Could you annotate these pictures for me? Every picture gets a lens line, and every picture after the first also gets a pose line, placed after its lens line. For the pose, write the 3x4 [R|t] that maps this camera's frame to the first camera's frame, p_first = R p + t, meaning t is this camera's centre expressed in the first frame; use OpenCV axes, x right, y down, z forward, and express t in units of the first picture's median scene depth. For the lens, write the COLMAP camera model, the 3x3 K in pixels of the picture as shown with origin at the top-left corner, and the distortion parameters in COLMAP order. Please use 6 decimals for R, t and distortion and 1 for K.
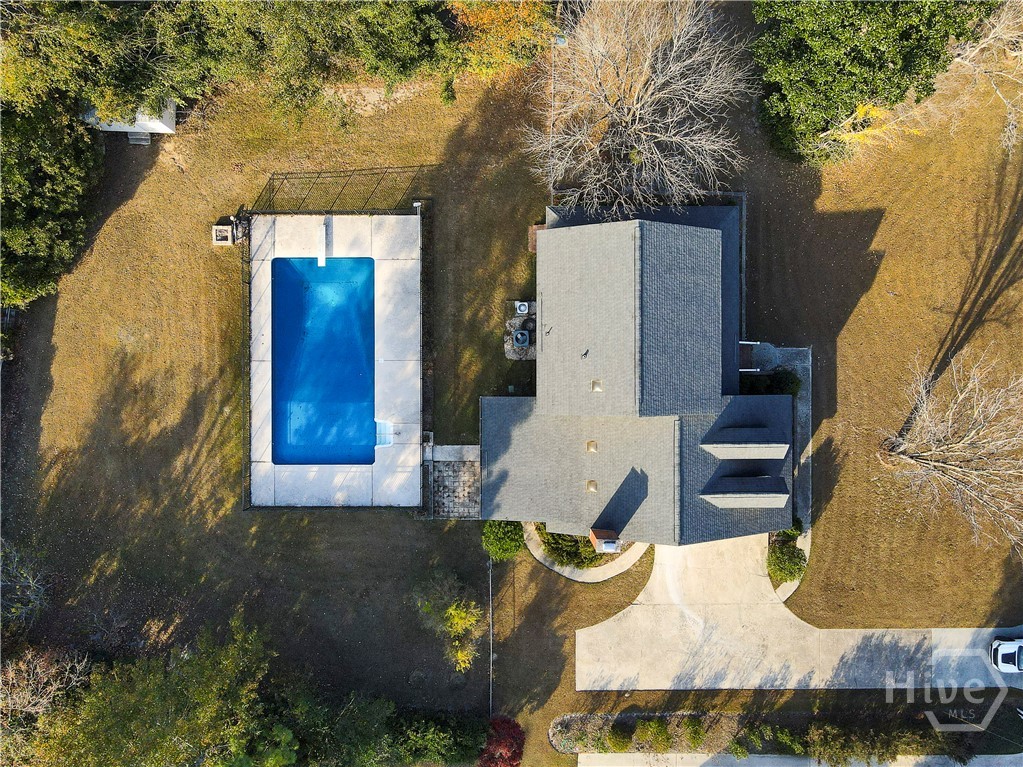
lens RADIAL K [[767.8, 0, 499.8], [0, 767.8, 385.3], [0, 0, 1]] dist [-0.002487, 0.008014]
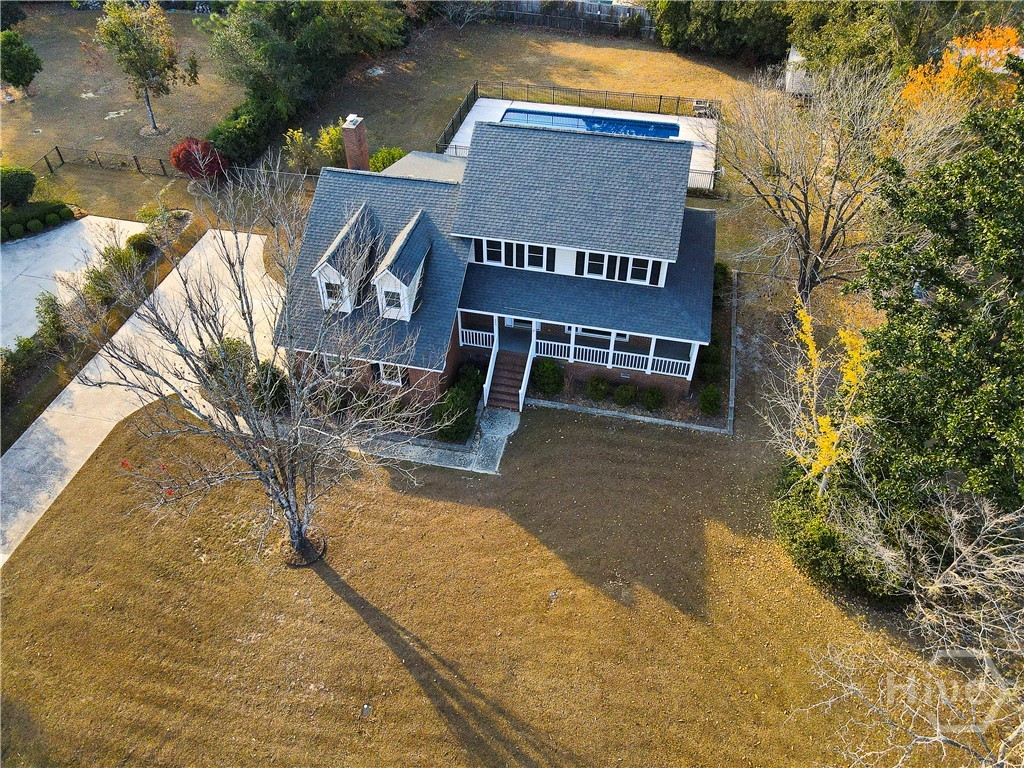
lens RADIAL K [[751.8, 0, 506.4], [0, 751.8, 383.8], [0, 0, 1]] dist [0.003070, 0.013854]
pose [[-0.225835, 0.676753, -0.700717, 0.827885], [-0.974162, -0.155001, 0.164264, -0.157030], [0.002555, 0.719709, 0.694272, 0.489190]]
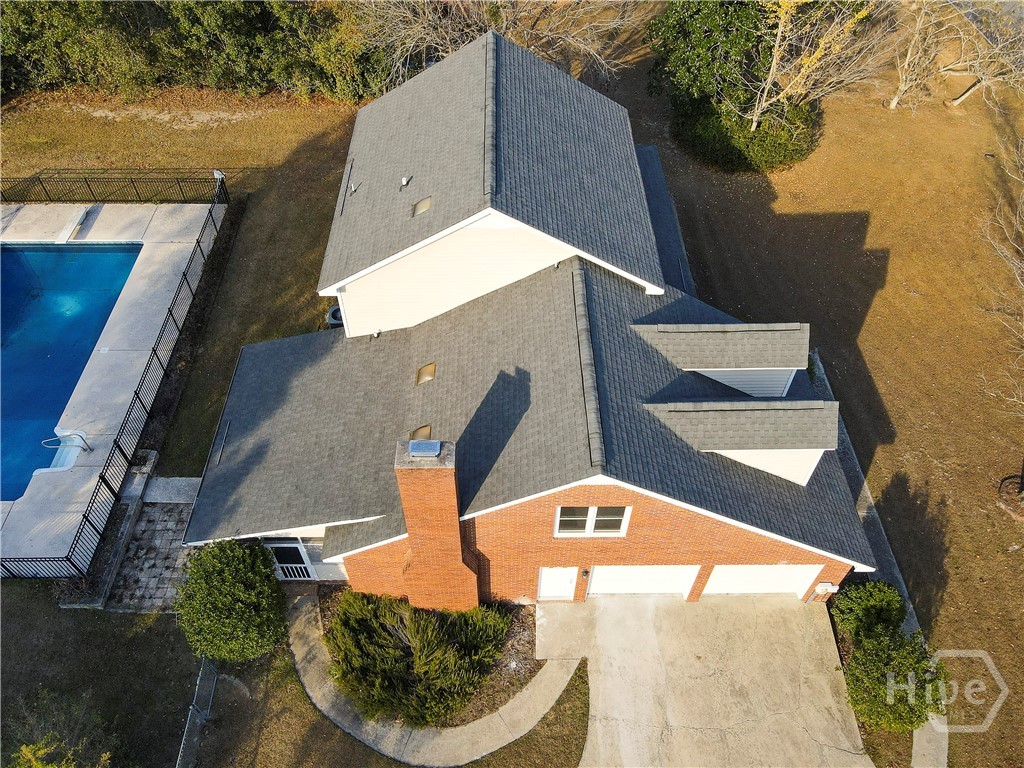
lens RADIAL K [[754.4, 0, 506.9], [0, 754.4, 383.6], [0, 0, 1]] dist [0.006981, 0.012236]
pose [[0.999951, 0.001624, 0.009785, 0.152060], [0.005157, 0.757608, -0.652690, 0.371251], [-0.008473, 0.652708, 0.757562, 0.567161]]
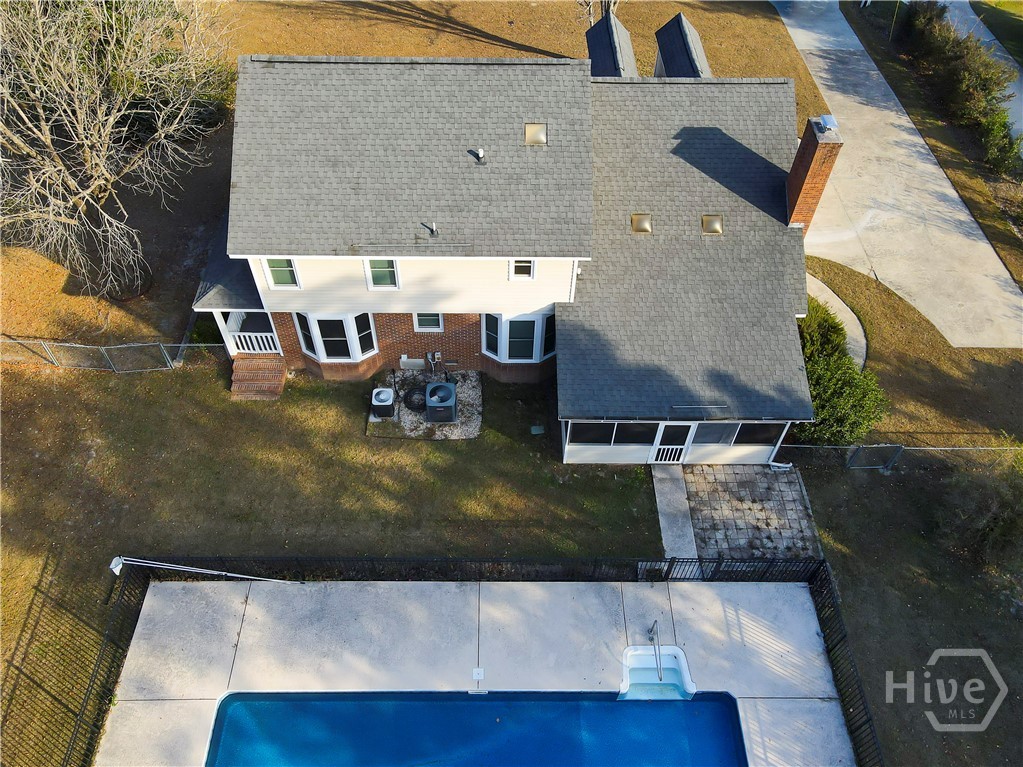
lens RADIAL K [[772.9, 0, 506.3], [0, 772.9, 383.8], [0, 0, 1]] dist [0.001981, 0.015268]
pose [[-0.003438, -0.770944, 0.636894, -0.296089], [0.999982, 0.000469, 0.005966, -0.019533], [-0.004898, 0.636903, 0.770929, 0.580536]]
